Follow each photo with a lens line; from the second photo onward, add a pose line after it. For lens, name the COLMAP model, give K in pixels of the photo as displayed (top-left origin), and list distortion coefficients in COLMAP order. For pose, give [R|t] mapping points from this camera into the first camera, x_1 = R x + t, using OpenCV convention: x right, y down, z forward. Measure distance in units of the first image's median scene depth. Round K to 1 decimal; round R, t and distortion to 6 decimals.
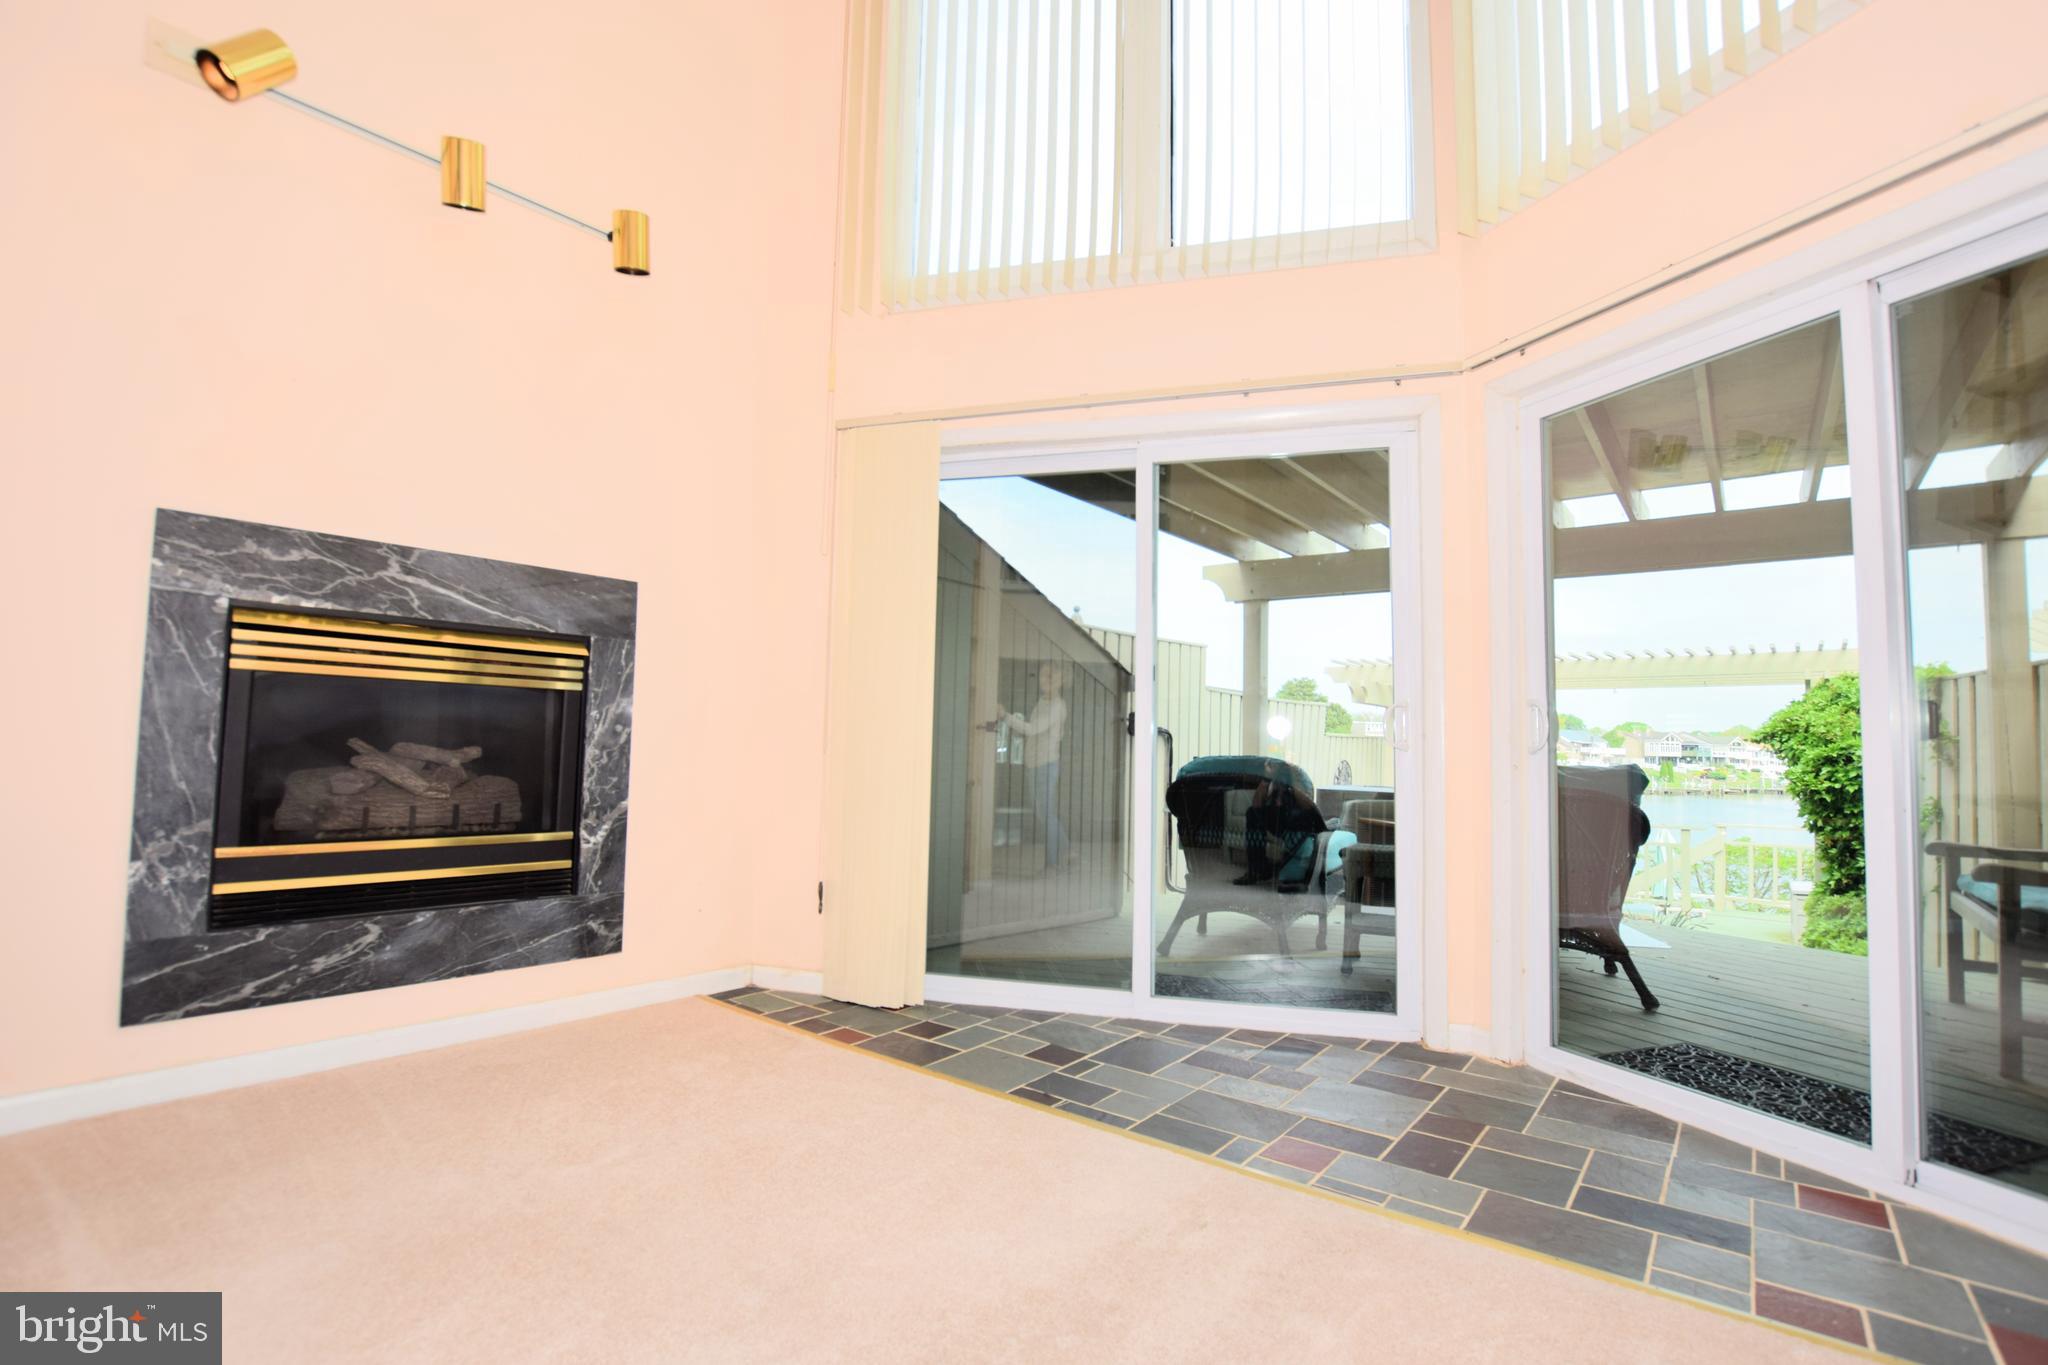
lens RADIAL K [[943.0, 0, 1024.0], [0, 943.0, 682.5], [0, 0, 1]] dist [-0.022630, 0.001326]
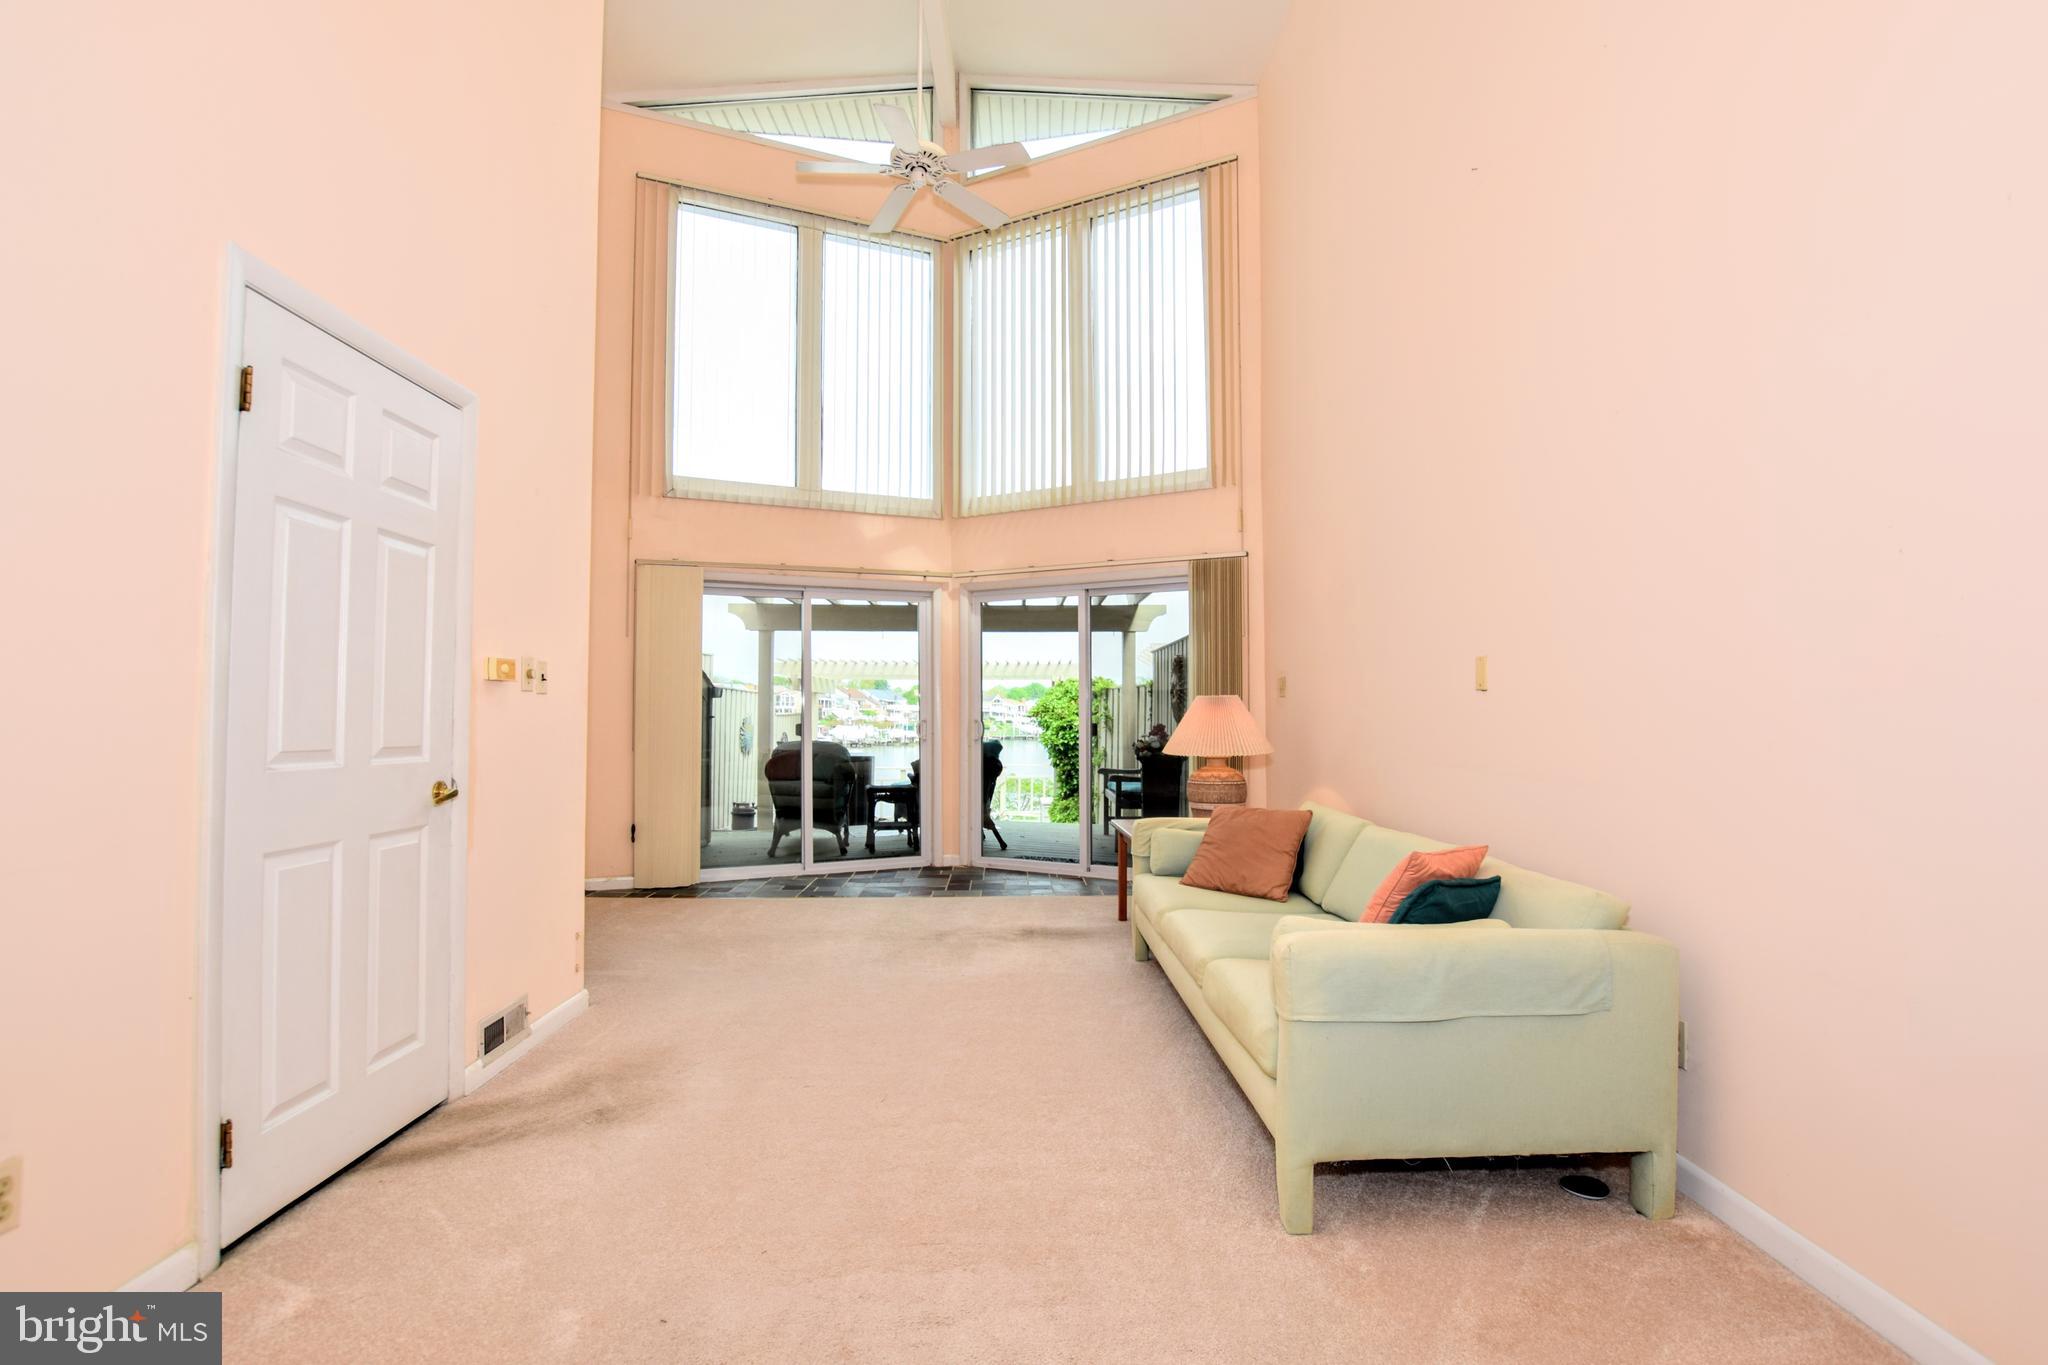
lens RADIAL K [[974.7, 0, 989.0], [0, 974.7, 677.7], [0, 0, 1]] dist [-0.003620, -0.015914]
pose [[0.797982, -0.000200, 0.602681, -0.417525], [-0.023486, 0.999230, 0.031428, -0.073390], [-0.602223, -0.039234, 0.797363, -0.454041]]
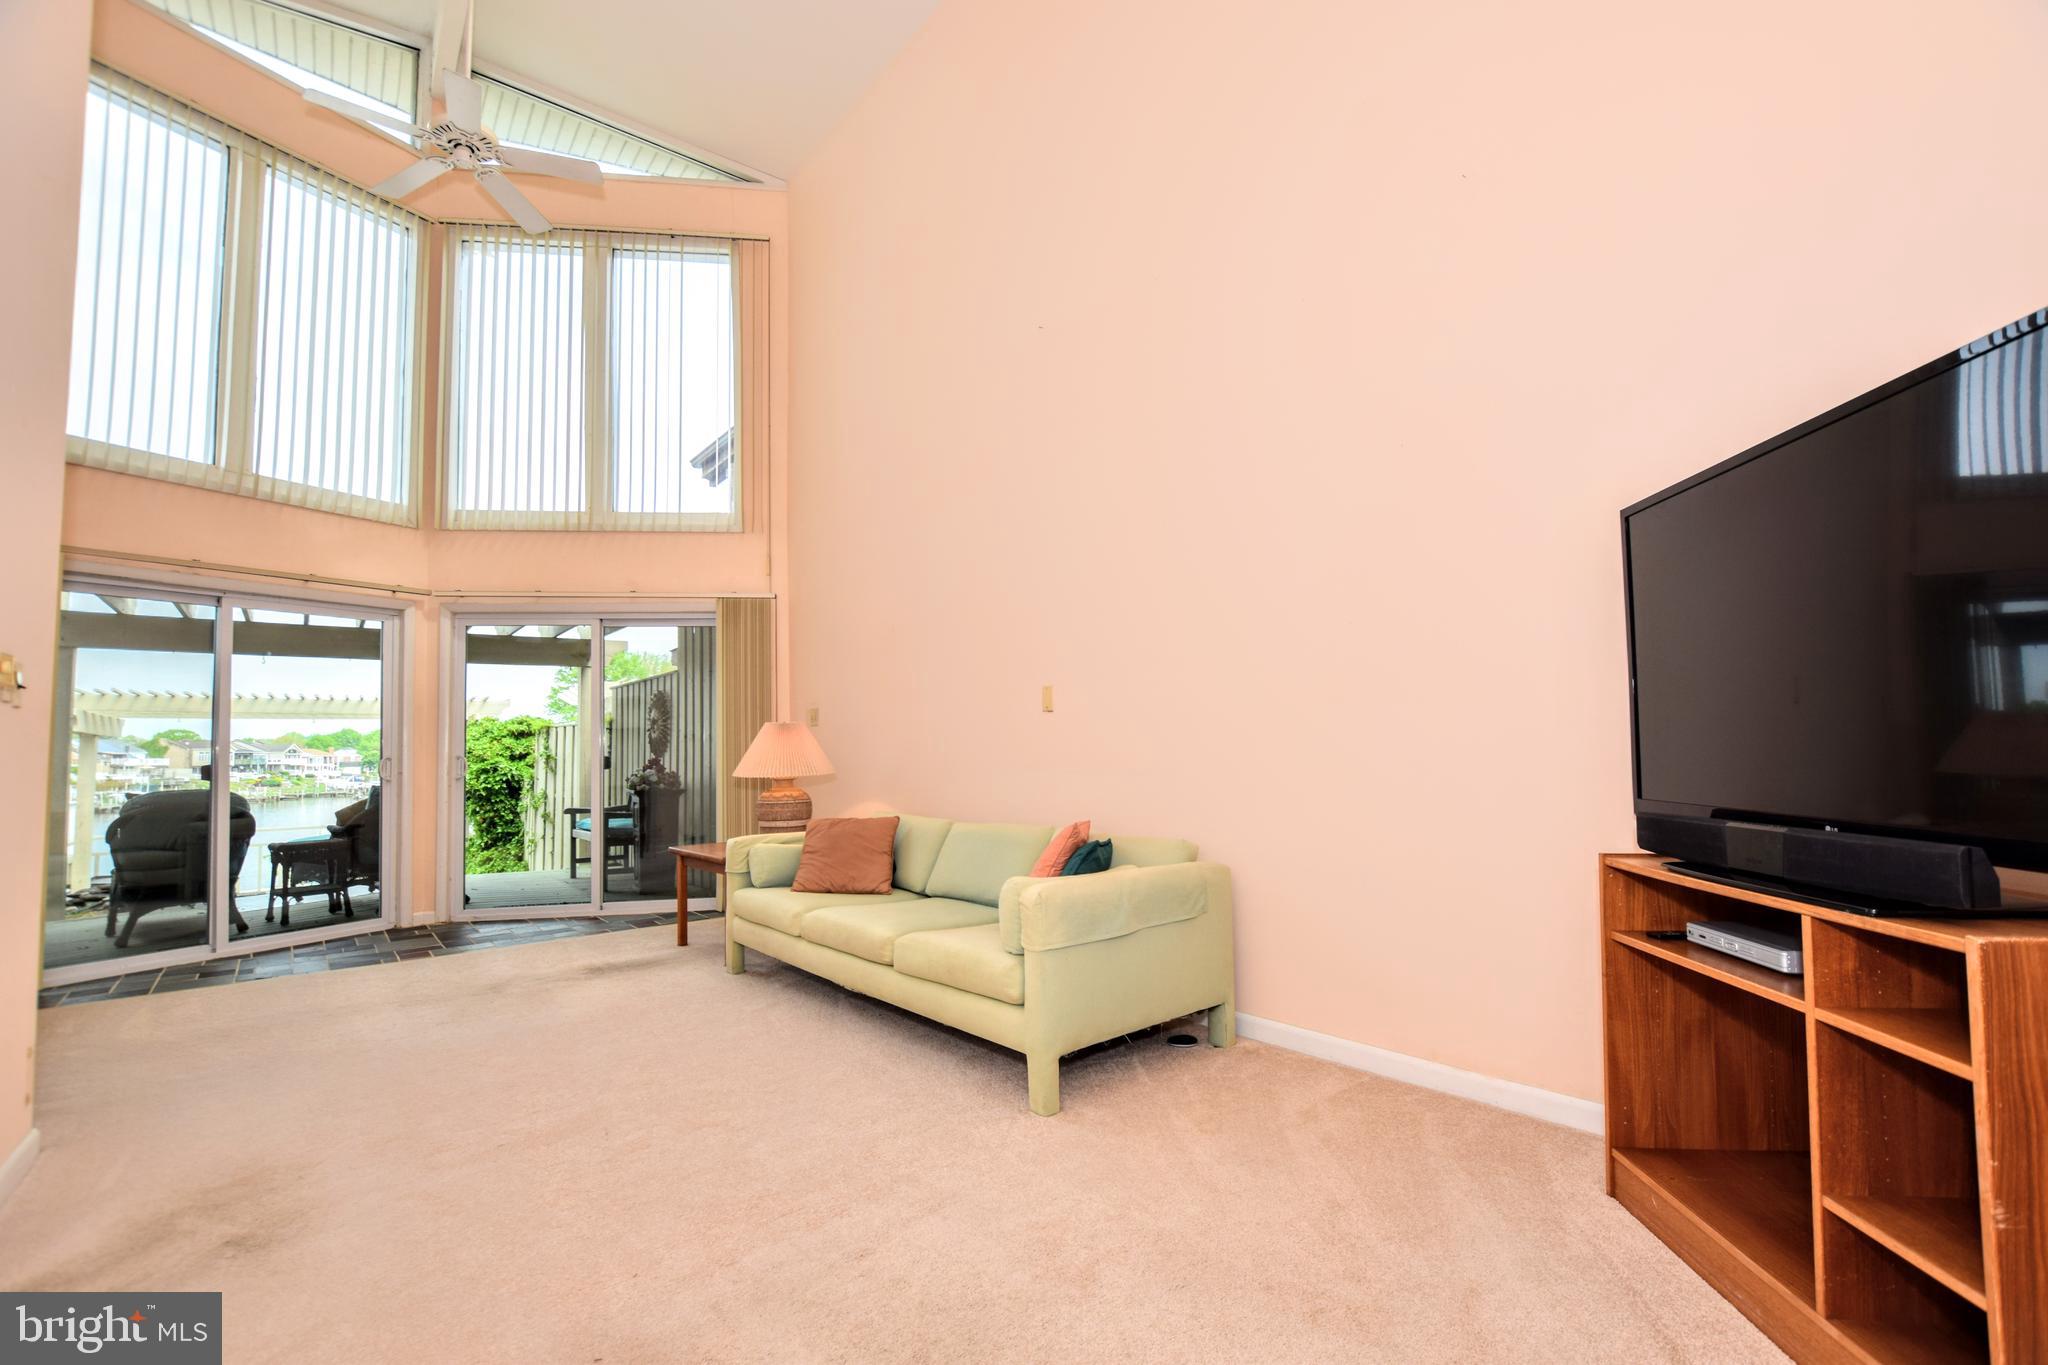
lens RADIAL K [[943.0, 0, 1024.0], [0, 943.0, 682.5], [0, 0, 1]] dist [-0.022630, 0.001326]
pose [[0.237858, 0.041458, 0.970415, -0.548724], [-0.036538, 0.998763, -0.033713, -0.054352], [-0.970612, -0.027438, 0.239079, -0.345739]]
